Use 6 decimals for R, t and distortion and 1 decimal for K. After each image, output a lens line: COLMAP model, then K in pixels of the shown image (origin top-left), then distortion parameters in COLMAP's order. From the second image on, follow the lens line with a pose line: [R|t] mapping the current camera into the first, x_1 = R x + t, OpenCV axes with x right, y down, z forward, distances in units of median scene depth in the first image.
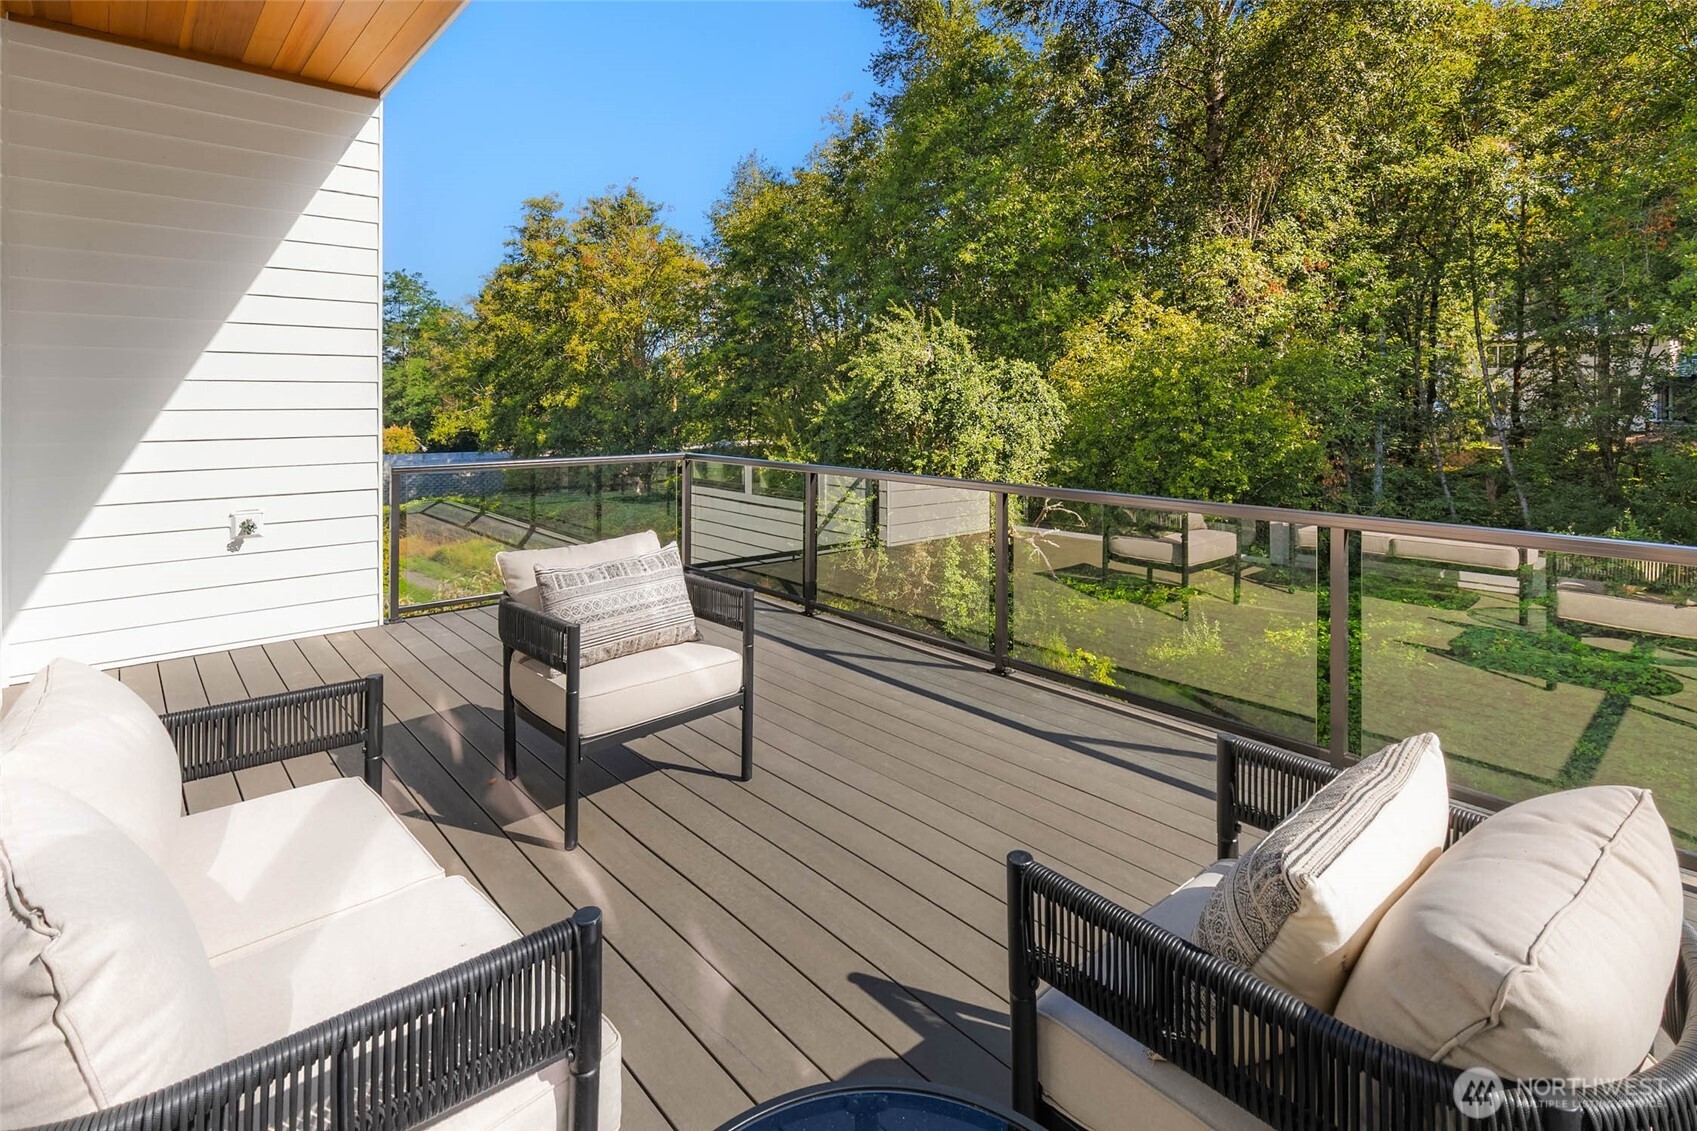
lens RADIAL K [[801.6, 0, 848.5], [0, 801.6, 565.5], [0, 0, 1]] dist [0.000291, 0.000034]
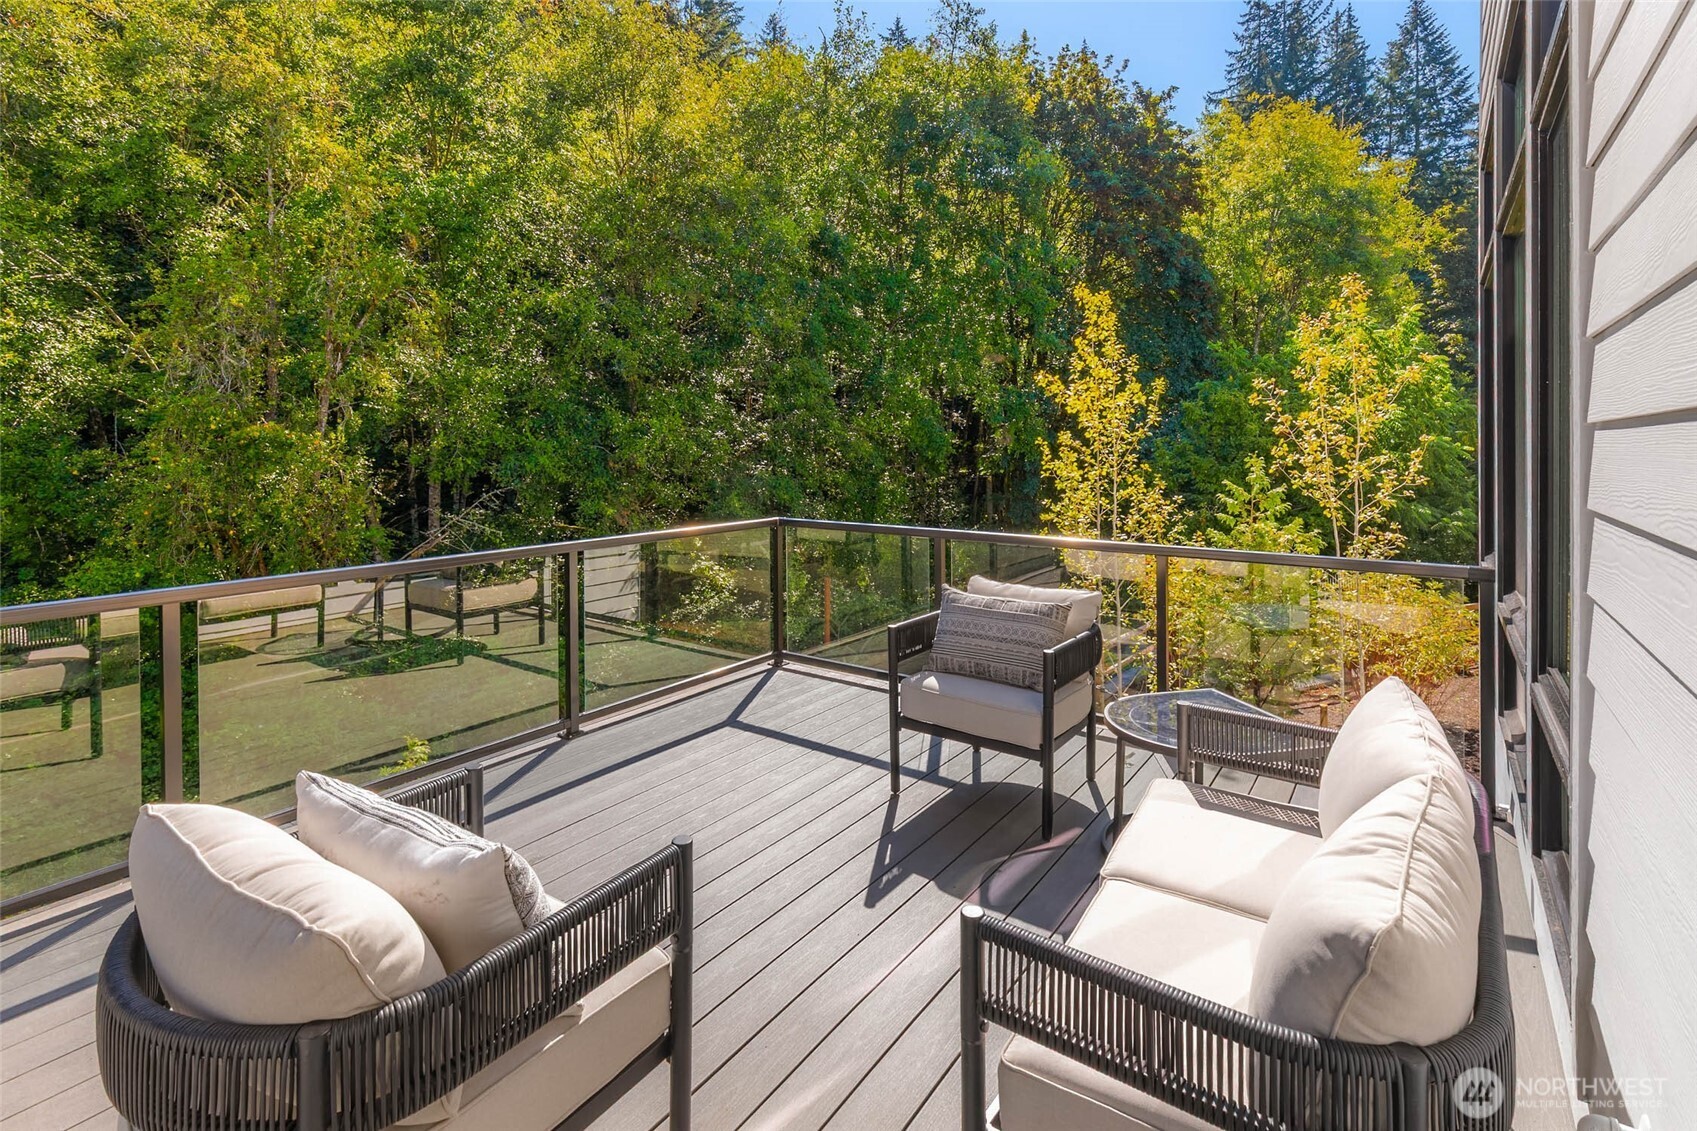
lens RADIAL K [[801.6, 0, 848.5], [0, 801.6, 565.5], [0, 0, 1]] dist [0.000291, 0.000034]
pose [[-0.219820, -0.143038, 0.964997, -1.212908], [0.206234, 0.960021, 0.189280, -0.284845], [-0.953492, 0.240623, -0.181533, 1.177684]]
